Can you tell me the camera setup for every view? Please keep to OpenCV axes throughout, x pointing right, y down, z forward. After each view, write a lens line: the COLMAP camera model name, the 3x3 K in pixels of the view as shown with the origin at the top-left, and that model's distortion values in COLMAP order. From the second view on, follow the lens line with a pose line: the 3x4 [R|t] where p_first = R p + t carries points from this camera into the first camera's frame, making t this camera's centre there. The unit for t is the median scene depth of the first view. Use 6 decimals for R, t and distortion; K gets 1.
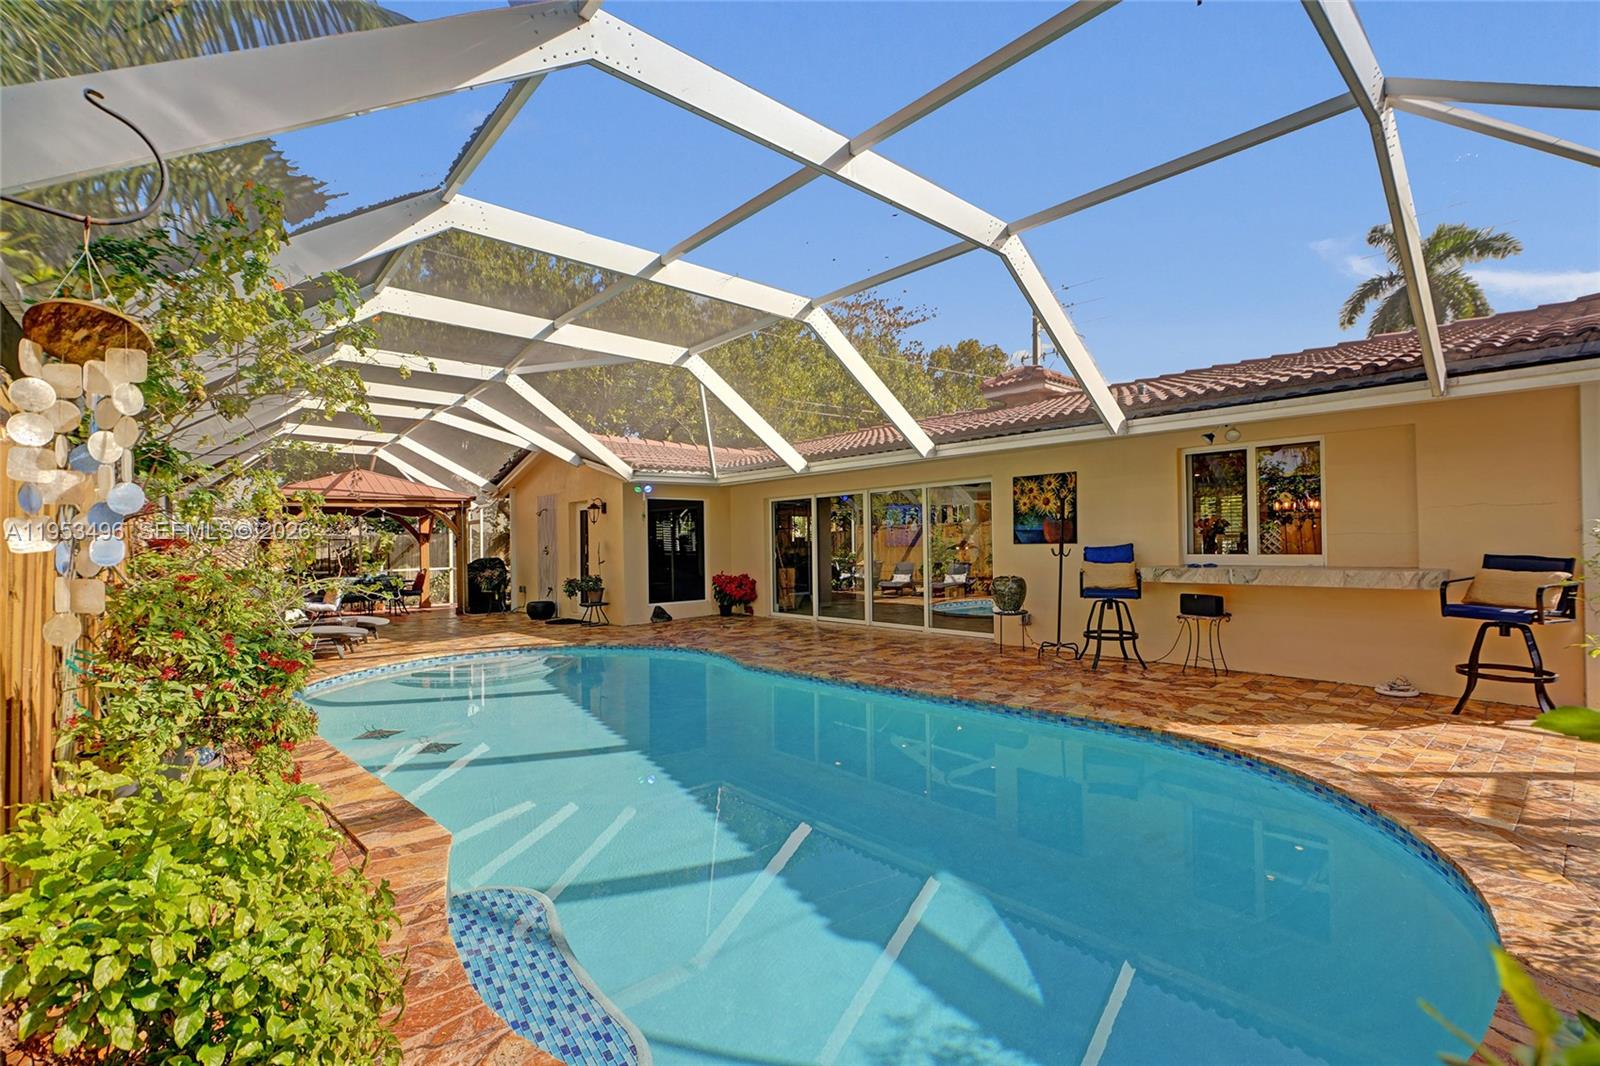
lens RADIAL K [[706.7, 0, 799.8], [0, 706.7, 523.9], [0, 0, 1]] dist [-0.012352, 0.005709]
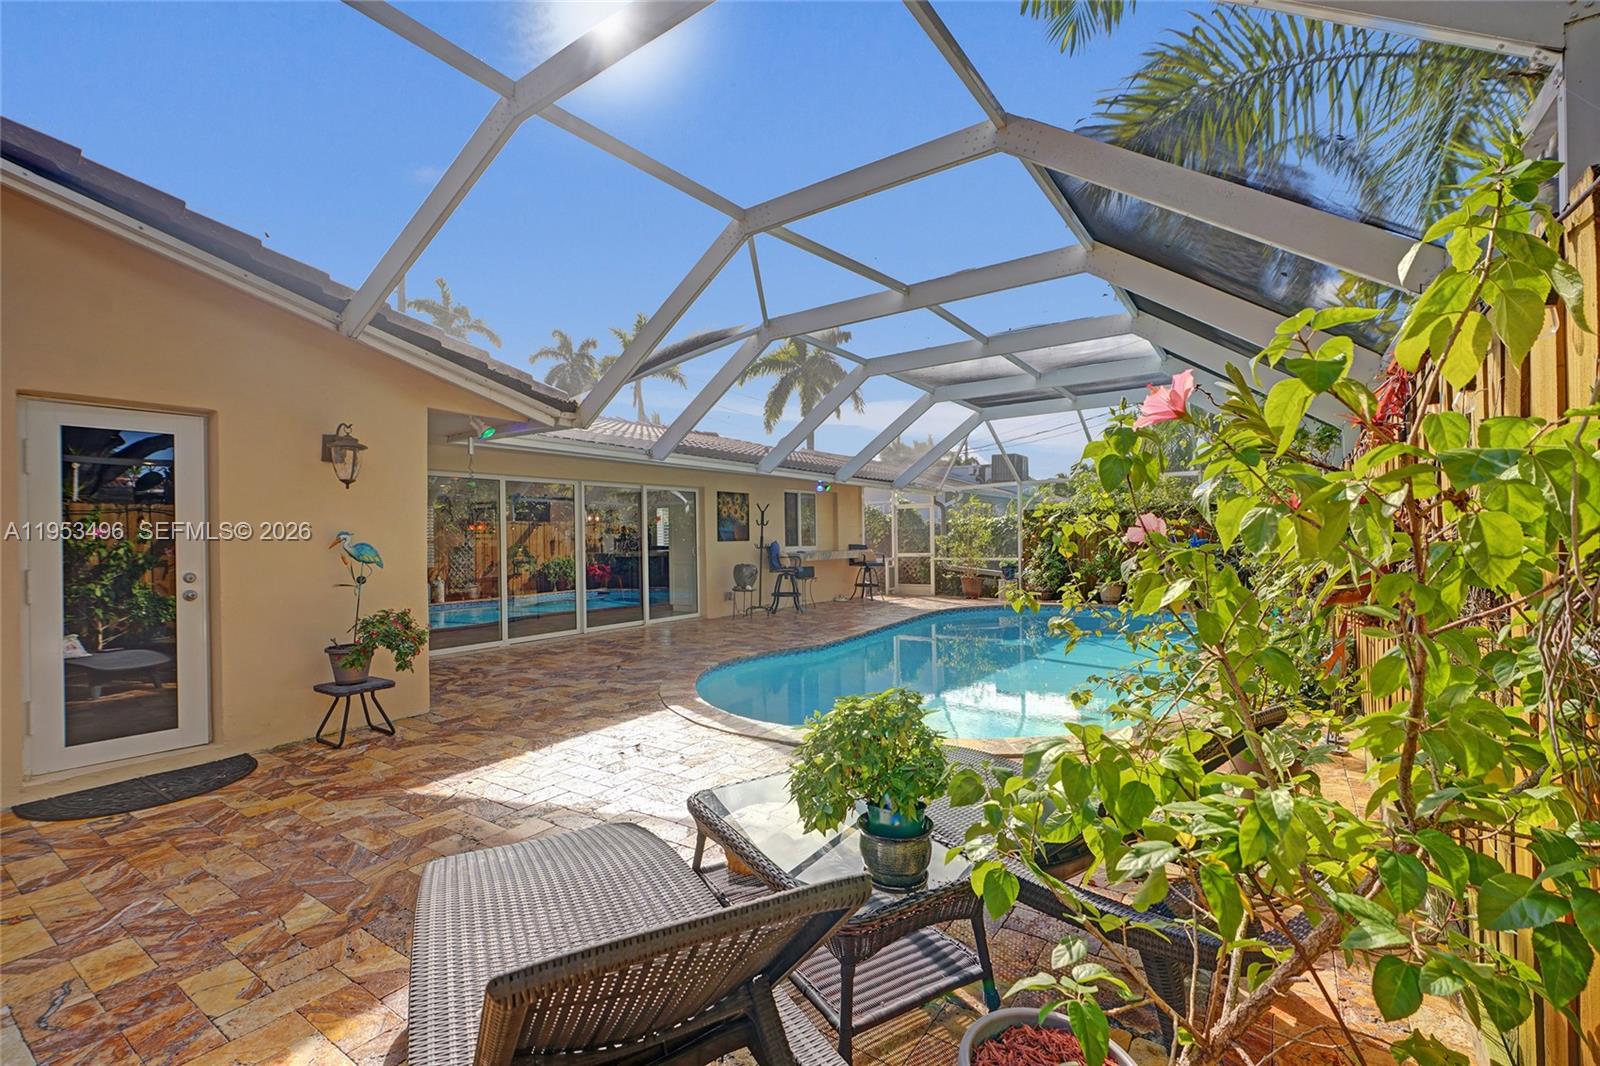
lens RADIAL K [[706.7, 0, 796.9], [0, 706.7, 537.6], [0, 0, 1]] dist [-0.012352, 0.005709]
pose [[-0.241700, 0.020625, 0.970132, -1.346000], [-0.004839, 0.999736, -0.022460, 0.066145], [-0.970339, -0.010124, -0.241536, 1.549046]]
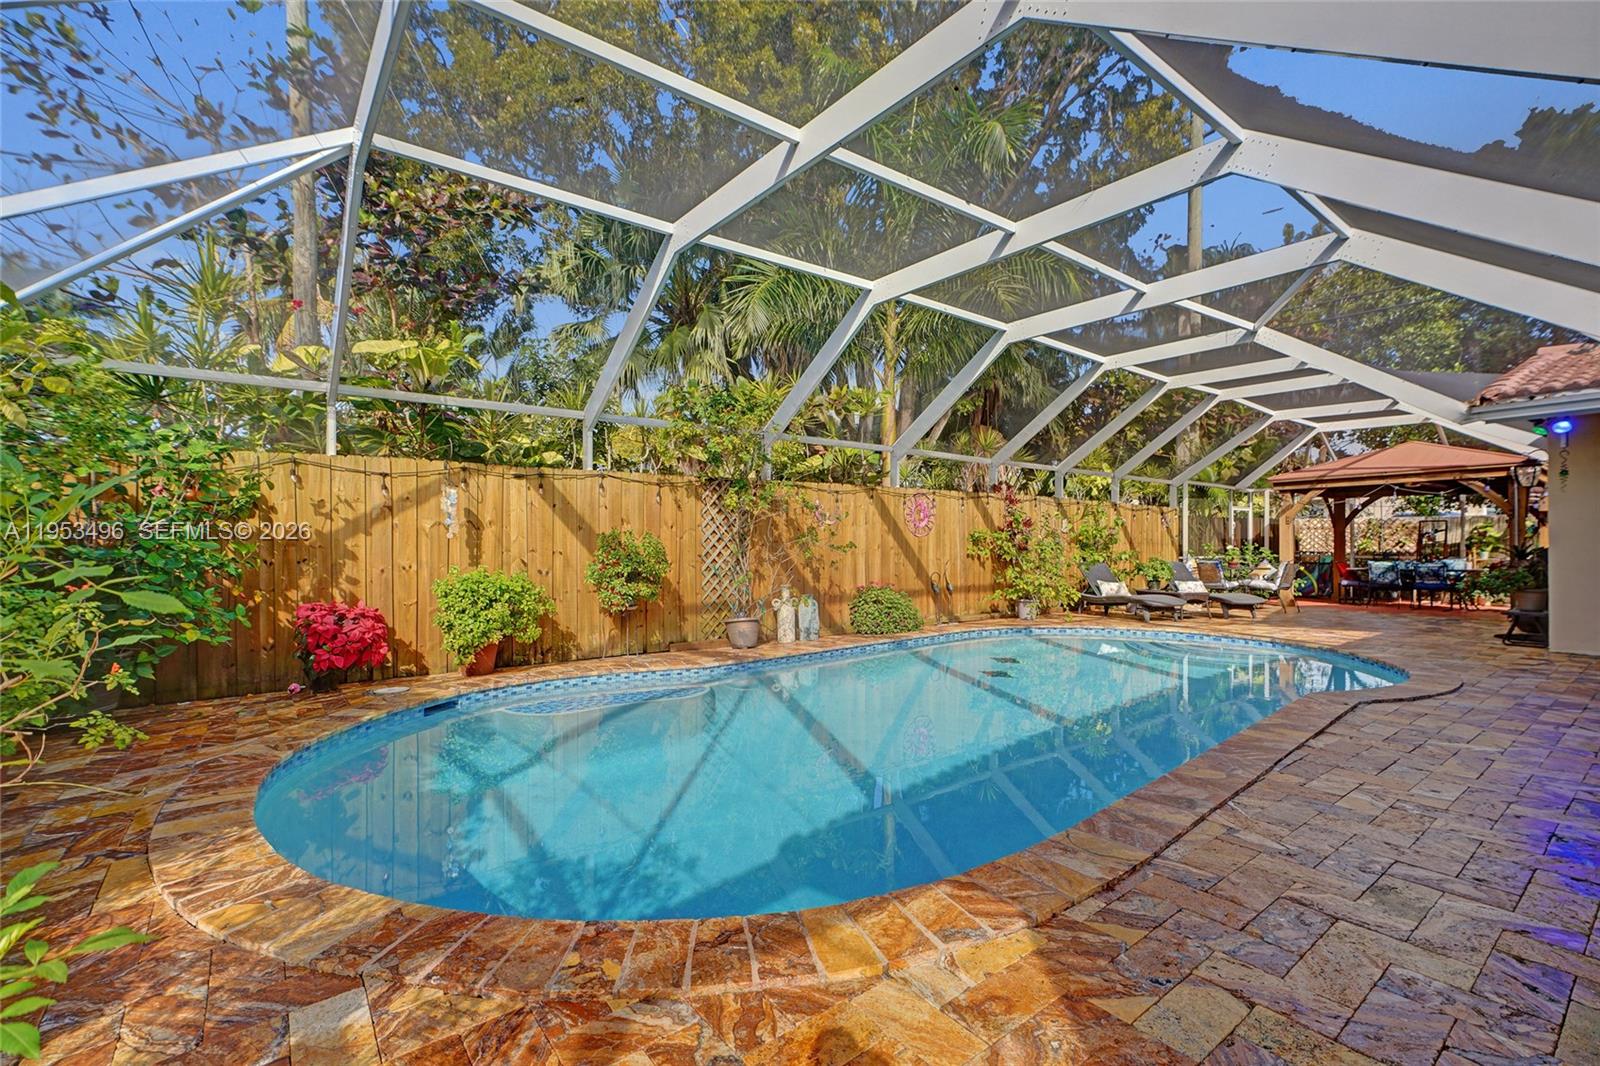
lens RADIAL K [[706.7, 0, 801.4], [0, 706.7, 539.0], [0, 0, 1]] dist [-0.012352, 0.005709]
pose [[-0.061466, 0.011555, -0.998042, 0.722028], [0.027305, 0.999578, 0.009891, 0.036829], [0.997736, -0.026644, -0.061755, 0.679020]]
